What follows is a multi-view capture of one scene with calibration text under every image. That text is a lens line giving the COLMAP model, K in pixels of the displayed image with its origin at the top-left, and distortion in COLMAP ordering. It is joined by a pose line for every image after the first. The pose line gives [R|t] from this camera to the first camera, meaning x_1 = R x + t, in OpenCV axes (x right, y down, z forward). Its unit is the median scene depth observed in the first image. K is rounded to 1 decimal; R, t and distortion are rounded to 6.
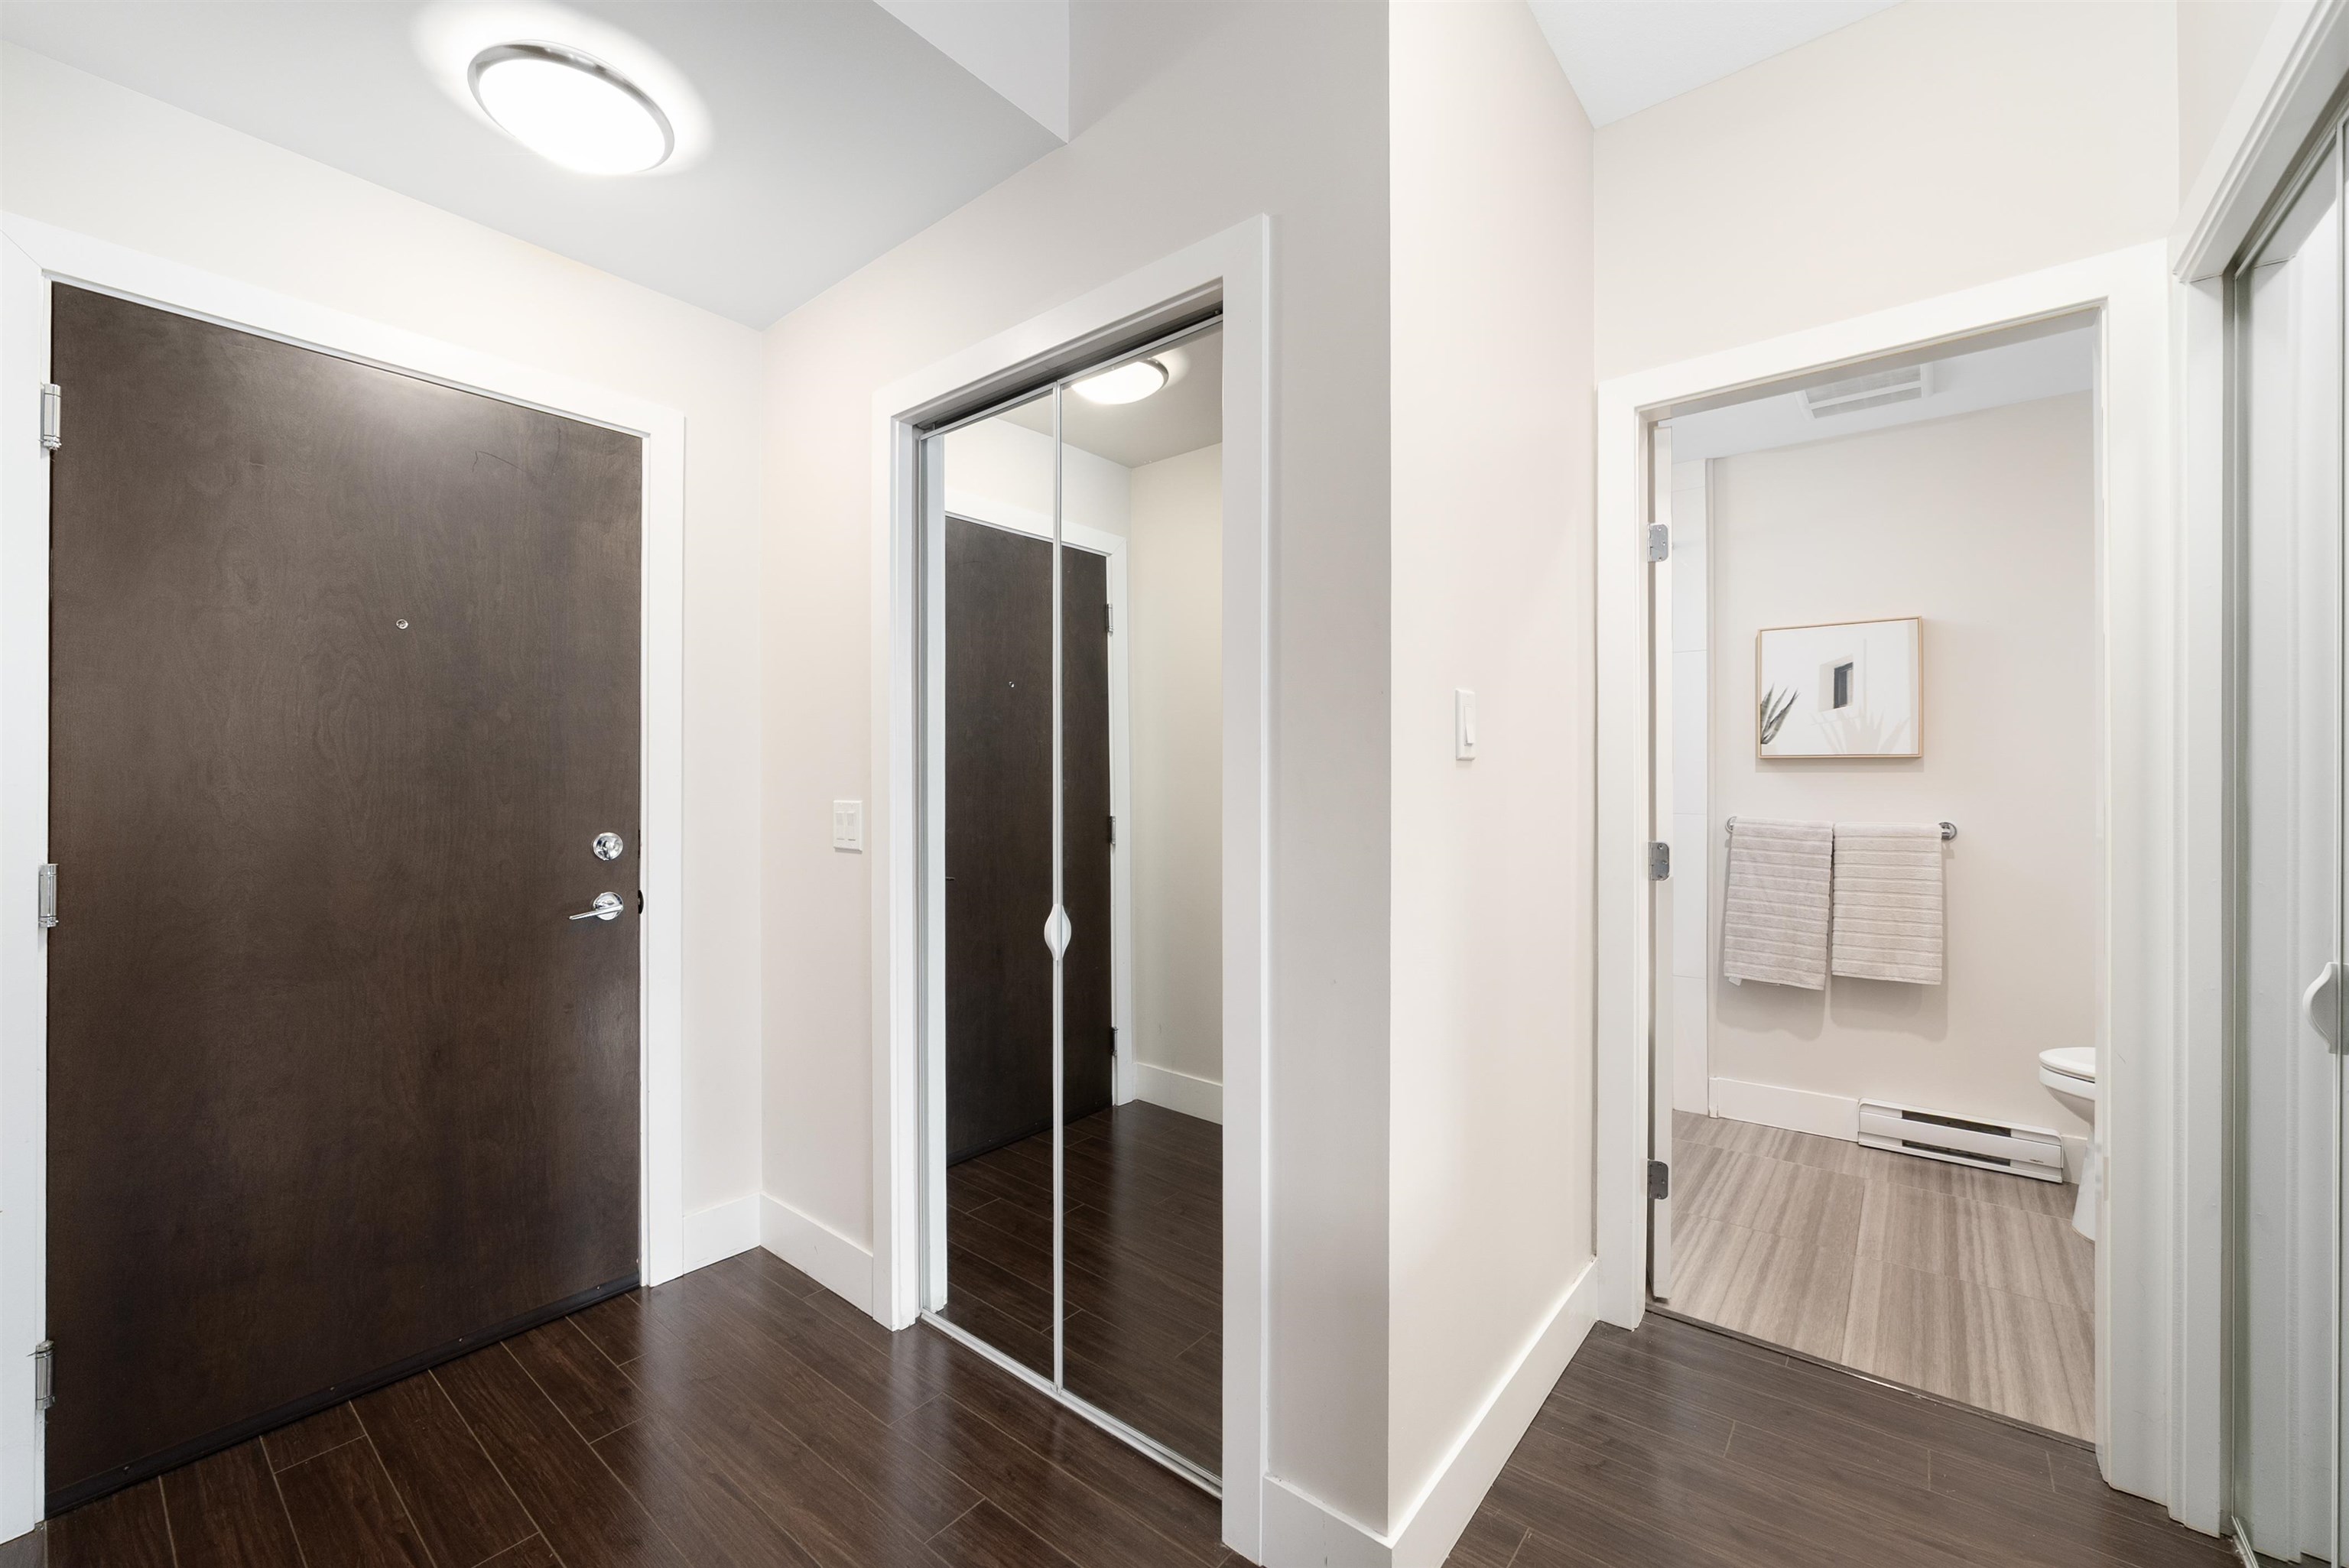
lens RADIAL K [[944.7, 0, 1172.5], [0, 944.7, 772.8], [0, 0, 1]] dist [-0.018242, 0.005385]
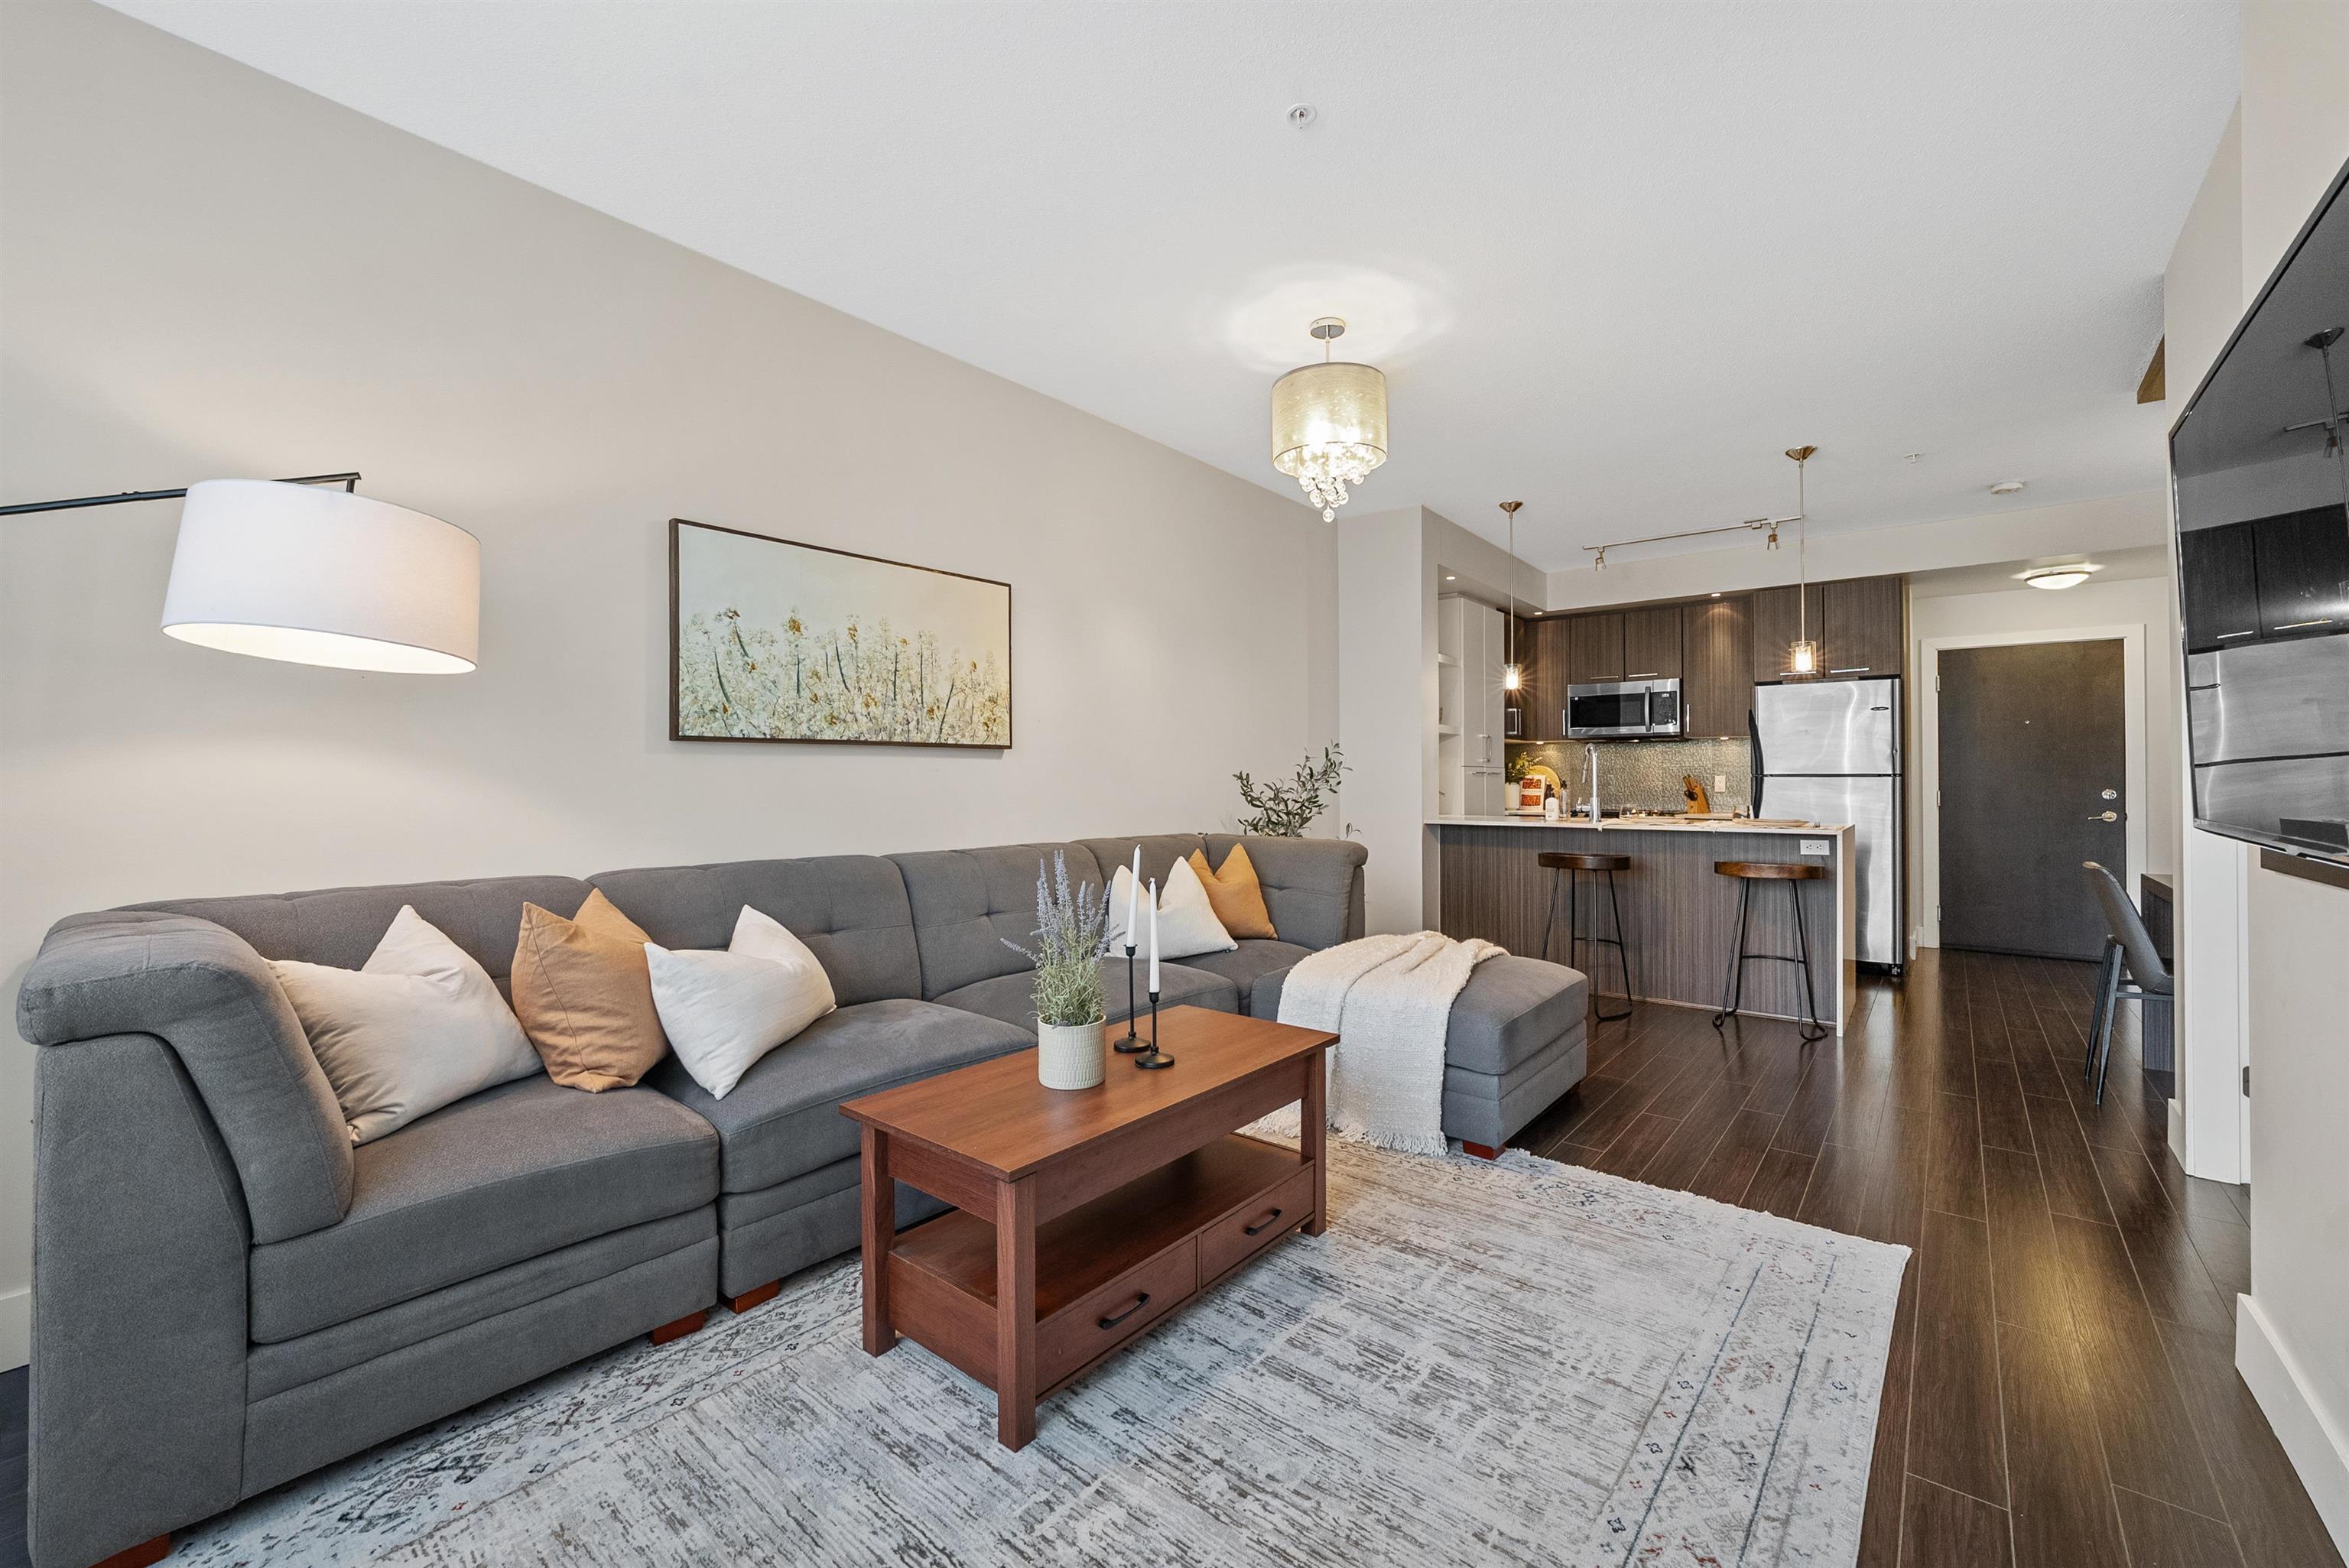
lens RADIAL K [[944.7, 0, 1172.5], [0, 944.7, 772.8], [0, 0, 1]] dist [-0.018242, 0.005385]
pose [[-0.010125, -0.008720, -0.999911, 2.174600], [0.003140, 0.999957, -0.008752, 0.031631], [0.999944, -0.003228, -0.010097, -1.719926]]
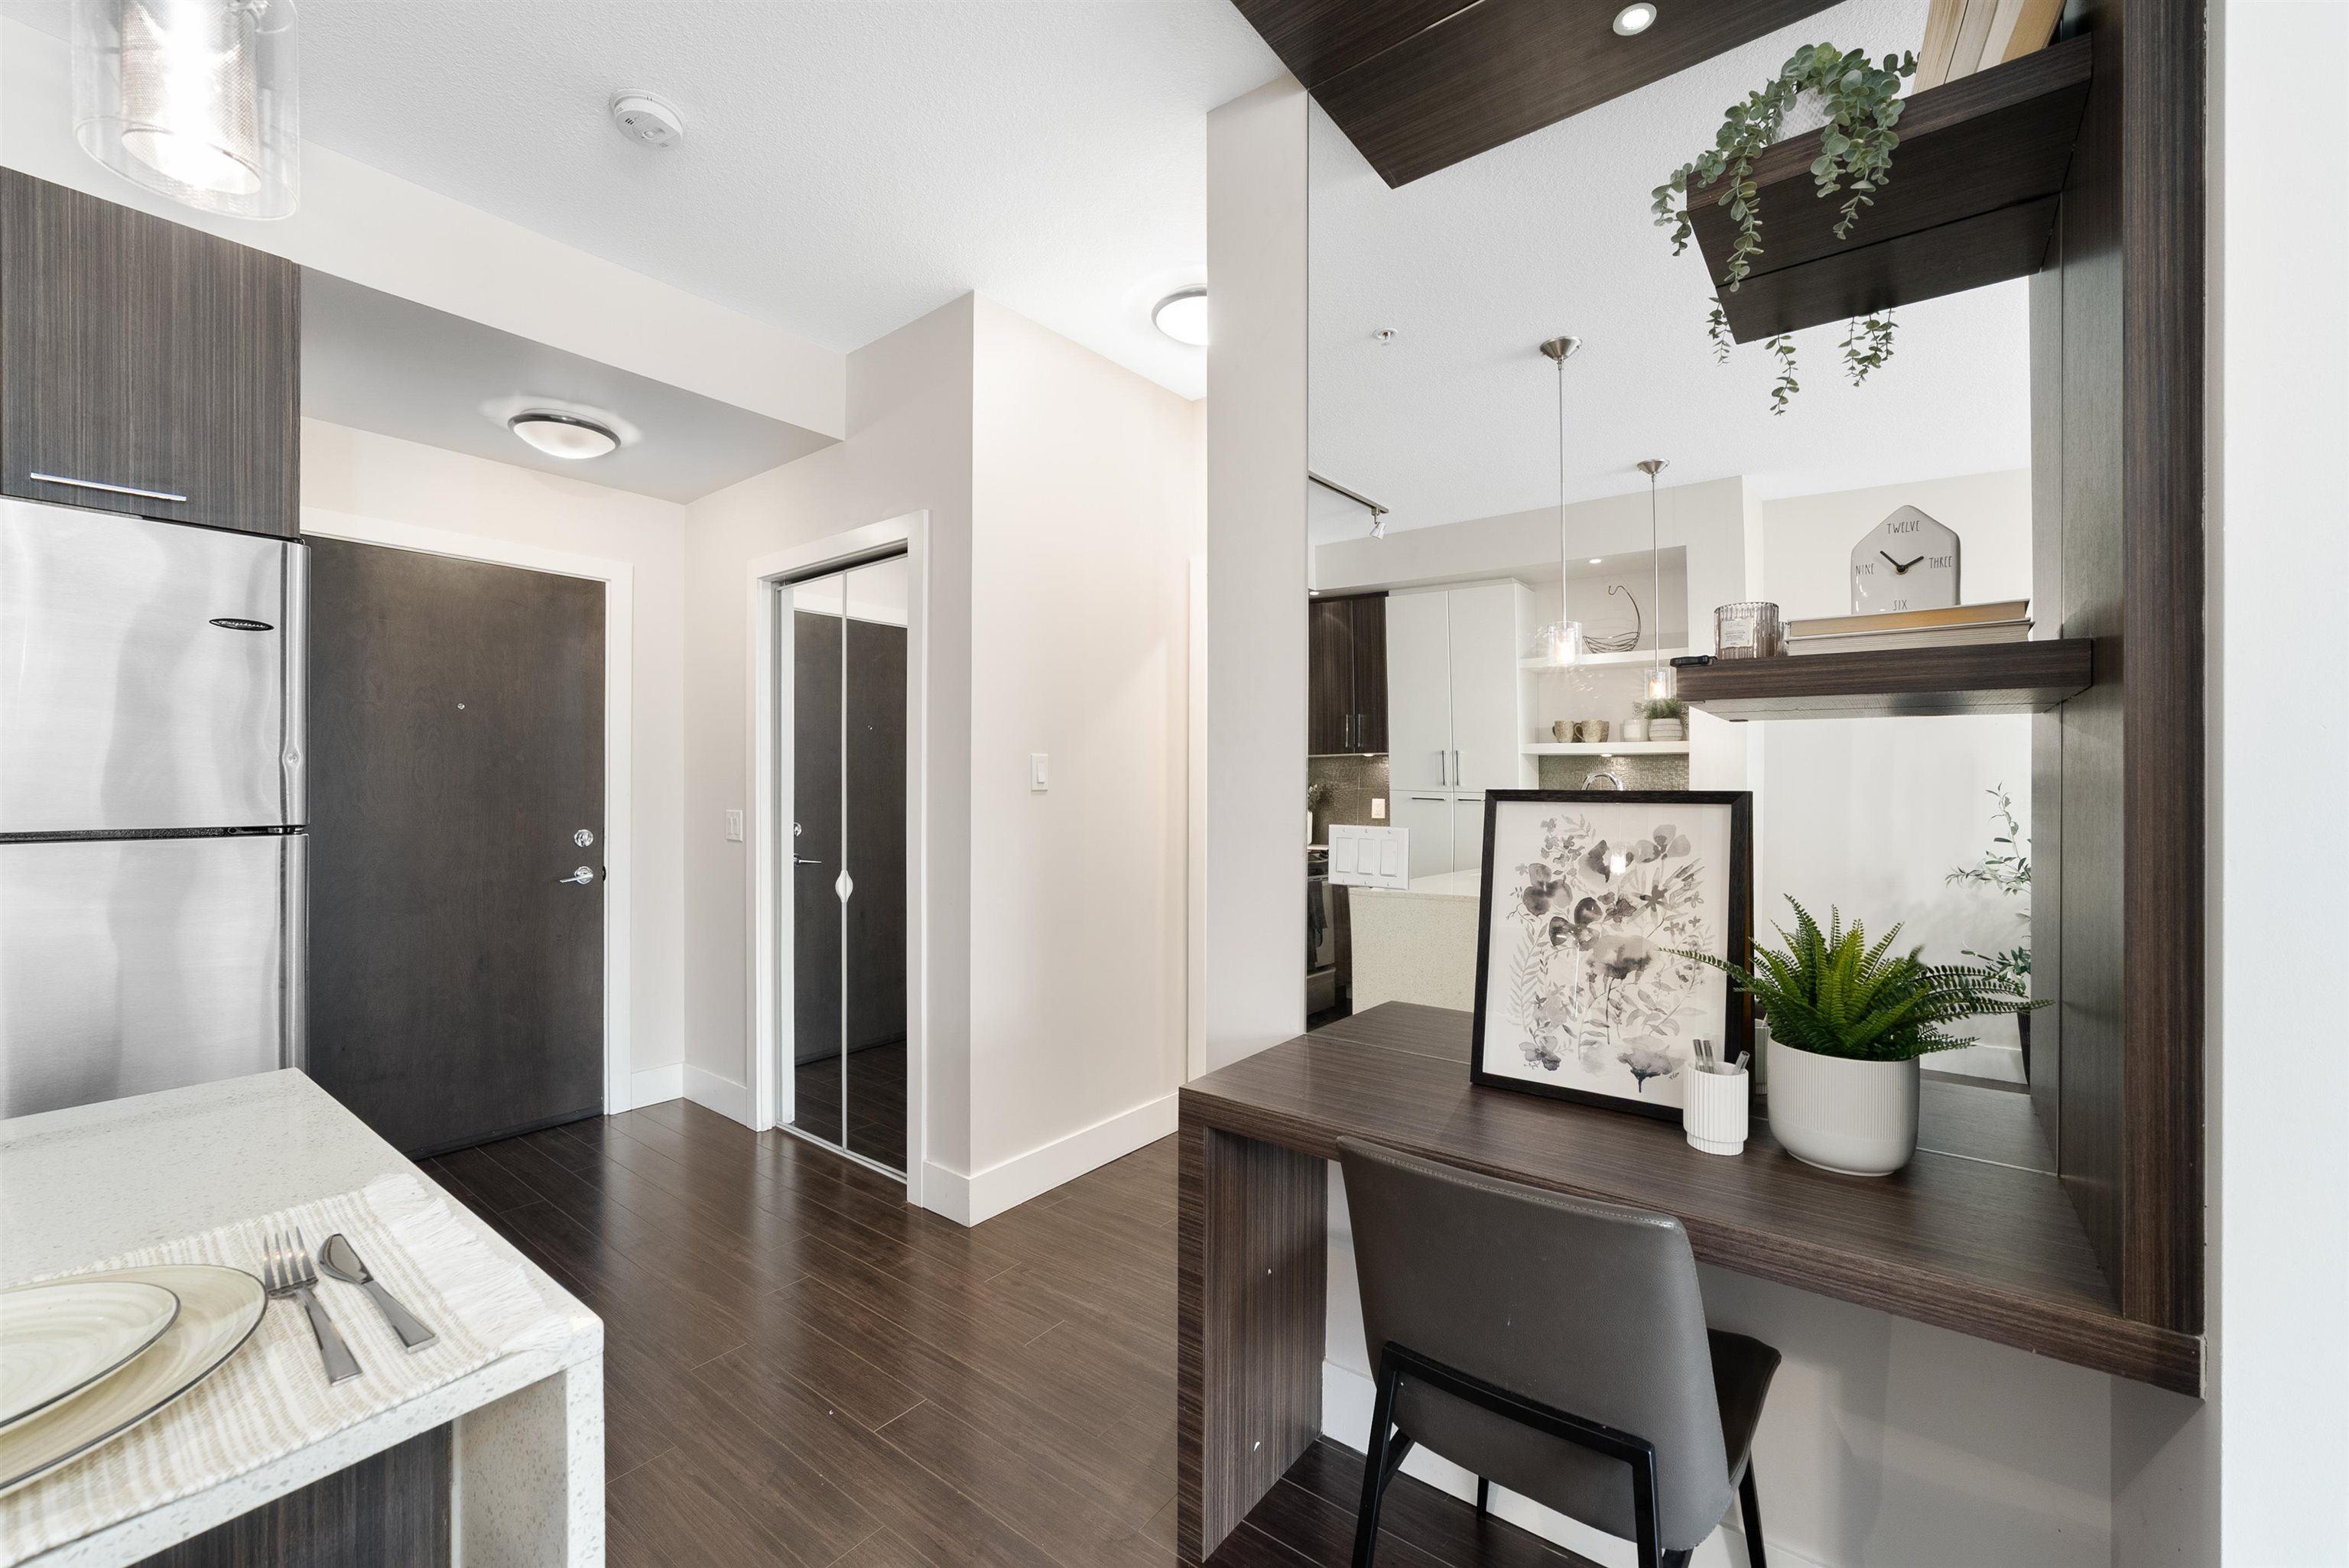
lens RADIAL K [[931.2, 0, 1177.9], [0, 931.2, 781.9], [0, 0, 1]] dist [-0.025175, 0.007465]
pose [[0.999595, 0.003541, 0.028241, 0.386131], [-0.003622, 0.999990, 0.002797, -0.027778], [-0.028231, -0.002899, 0.999597, -0.632820]]
